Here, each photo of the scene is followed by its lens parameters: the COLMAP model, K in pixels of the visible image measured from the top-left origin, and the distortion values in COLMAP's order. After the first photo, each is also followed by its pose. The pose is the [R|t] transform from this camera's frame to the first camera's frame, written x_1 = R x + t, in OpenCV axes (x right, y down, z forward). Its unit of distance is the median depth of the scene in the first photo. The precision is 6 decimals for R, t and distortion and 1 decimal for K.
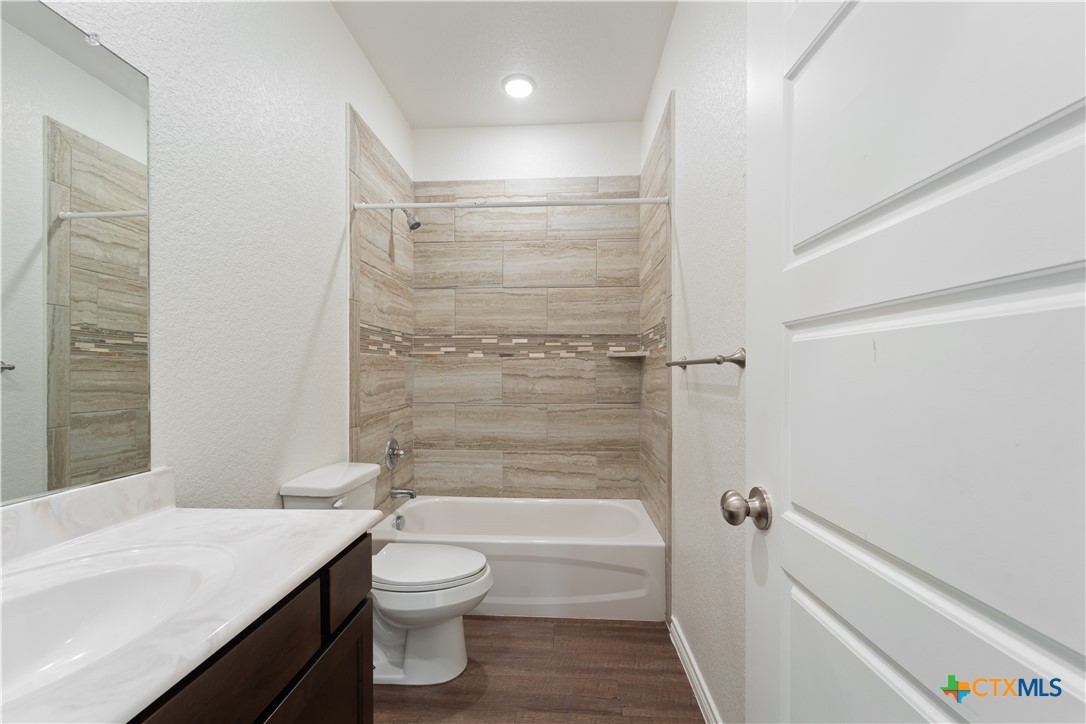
lens RADIAL K [[466.1, 0, 543.7], [0, 466.1, 365.7], [0, 0, 1]] dist [0.000184, -0.000167]
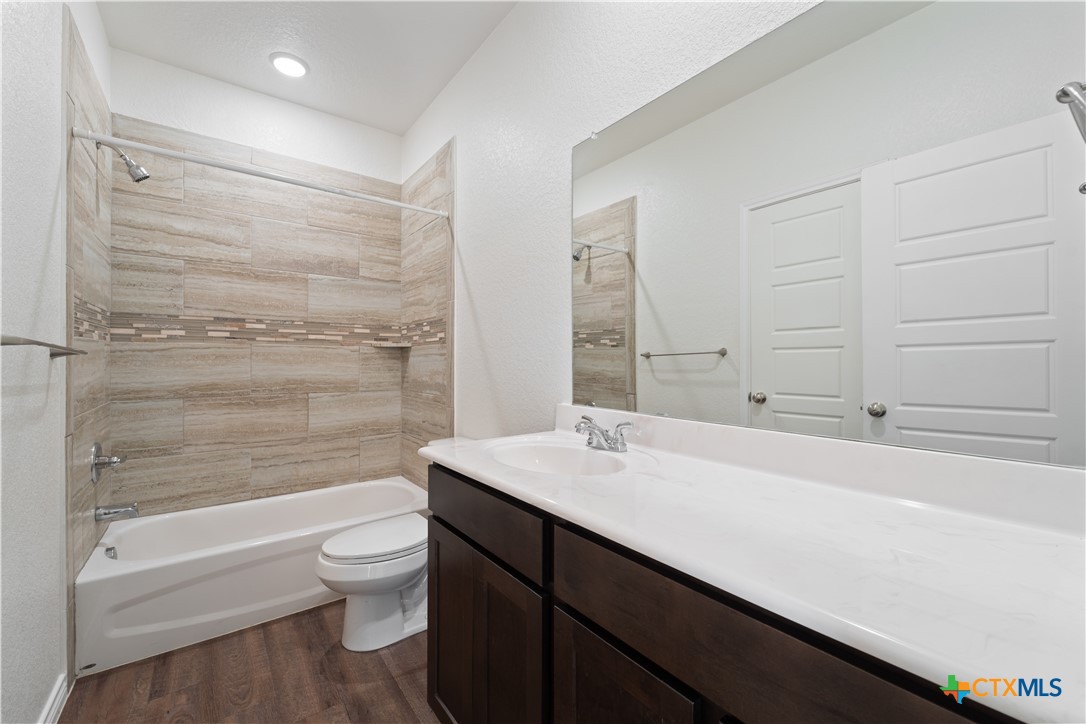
lens RADIAL K [[436.8, 0, 541.7], [0, 436.8, 357.6], [0, 0, 1]] dist [-0.000001, -0.000772]
pose [[0.768315, 0.006941, 0.640035, -0.205171], [-0.010384, 0.999945, 0.001621, 0.001054], [-0.639988, -0.007892, 0.768344, -0.005821]]
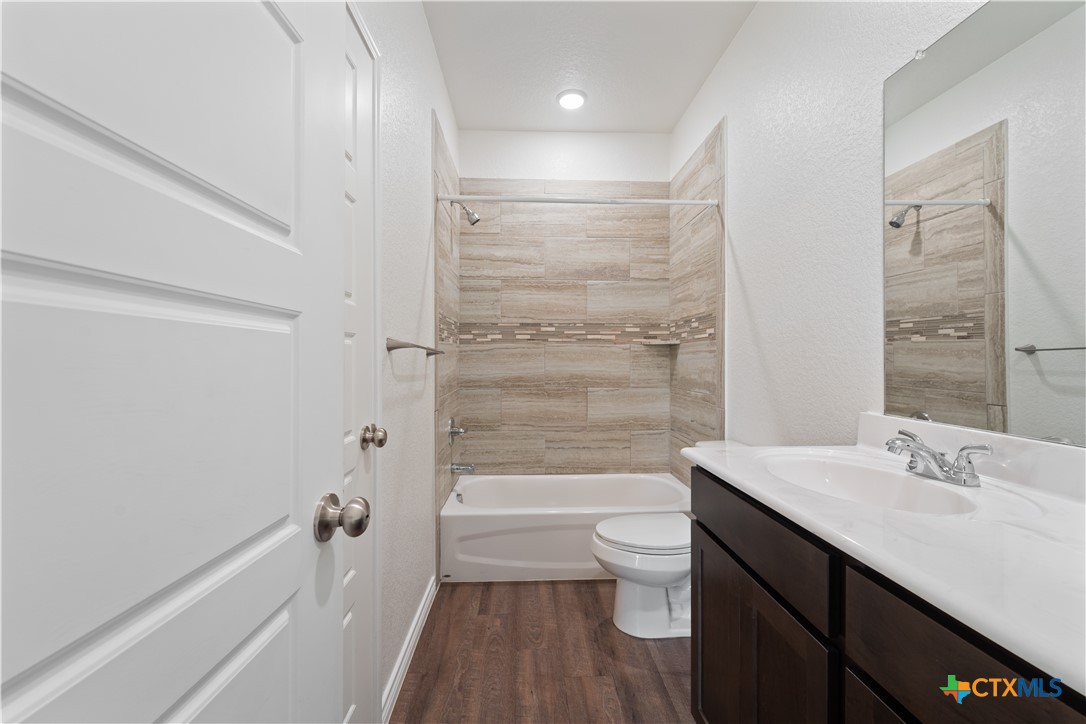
lens RADIAL K [[436.8, 0, 541.7], [0, 436.8, 357.6], [0, 0, 1]] dist [-0.000001, -0.000772]
pose [[0.996343, 0.001153, 0.085433, -0.189245], [-0.002134, 0.999933, 0.011393, 0.001229], [-0.085415, -0.011534, 0.996279, -0.002100]]
